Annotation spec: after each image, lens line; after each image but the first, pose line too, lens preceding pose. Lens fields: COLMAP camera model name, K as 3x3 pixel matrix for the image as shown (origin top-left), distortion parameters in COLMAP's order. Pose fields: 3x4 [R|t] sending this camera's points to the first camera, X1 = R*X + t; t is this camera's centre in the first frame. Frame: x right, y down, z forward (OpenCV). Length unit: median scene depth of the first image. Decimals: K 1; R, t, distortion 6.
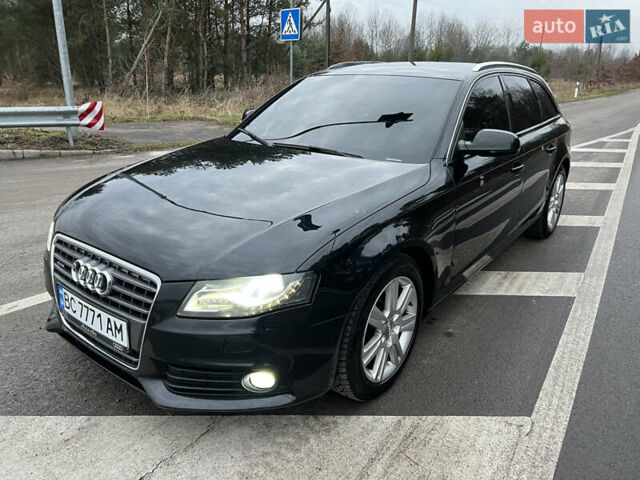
lens RADIAL K [[481.5, 0, 318.7], [0, 481.5, 240.5], [0, 0, 1]] dist [0.048945, -0.049742]
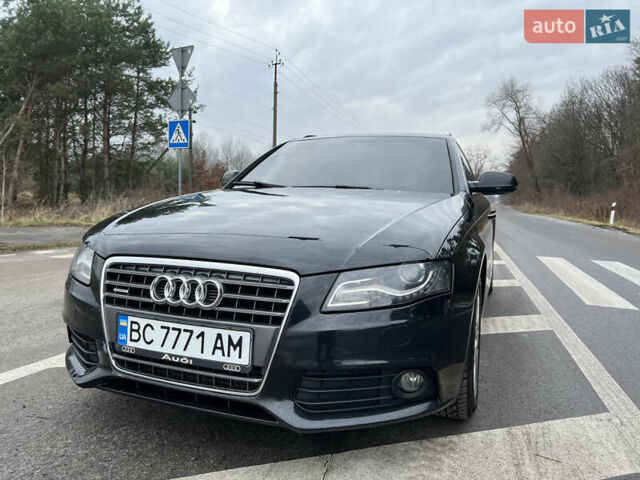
lens RADIAL K [[480.6, 0, 322.6], [0, 480.6, 238.1], [0, 0, 1]] dist [0.048292, -0.047223]
pose [[0.954234, -0.018067, 0.298515, -0.428839], [0.090581, 0.968747, -0.230921, 0.176058], [-0.285014, 0.247392, 0.926048, 0.114432]]
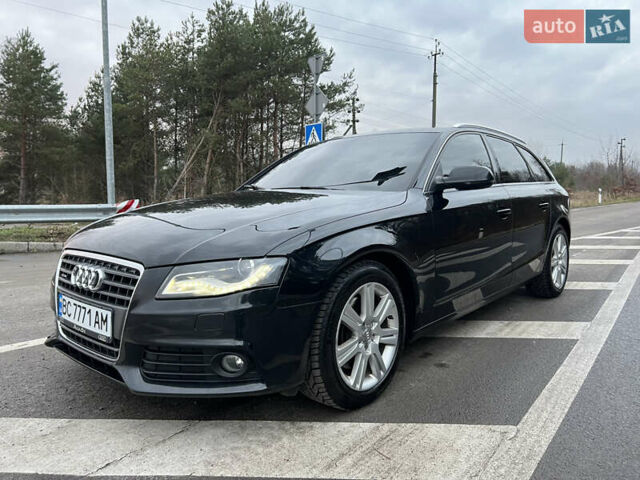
lens RADIAL K [[480.2, 0, 317.4], [0, 480.2, 237.0], [0, 0, 1]] dist [0.049244, -0.047547]
pose [[0.997559, -0.017454, -0.067615, 0.109903], [0.000748, 0.970875, -0.239584, 0.217385], [0.069828, 0.238948, 0.968518, -0.037396]]
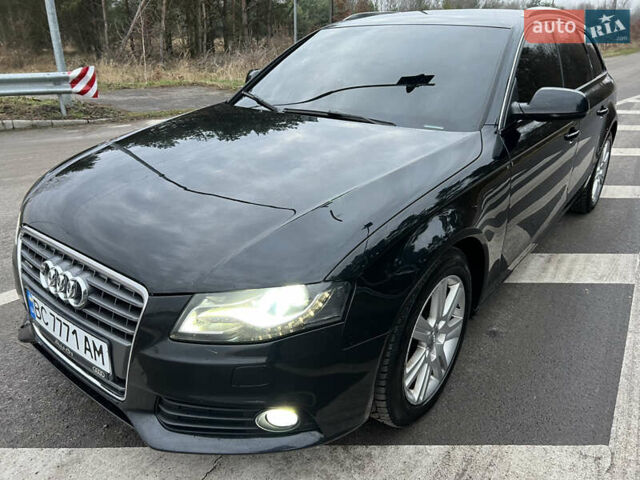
lens RADIAL K [[481.9, 0, 316.1], [0, 481.9, 241.0], [0, 0, 1]] dist [0.047509, -0.048764]
pose [[0.999847, -0.010027, -0.014311, -0.037375], [0.010973, 0.997652, 0.067596, -0.037744], [0.013599, -0.067743, 0.997610, 0.190334]]
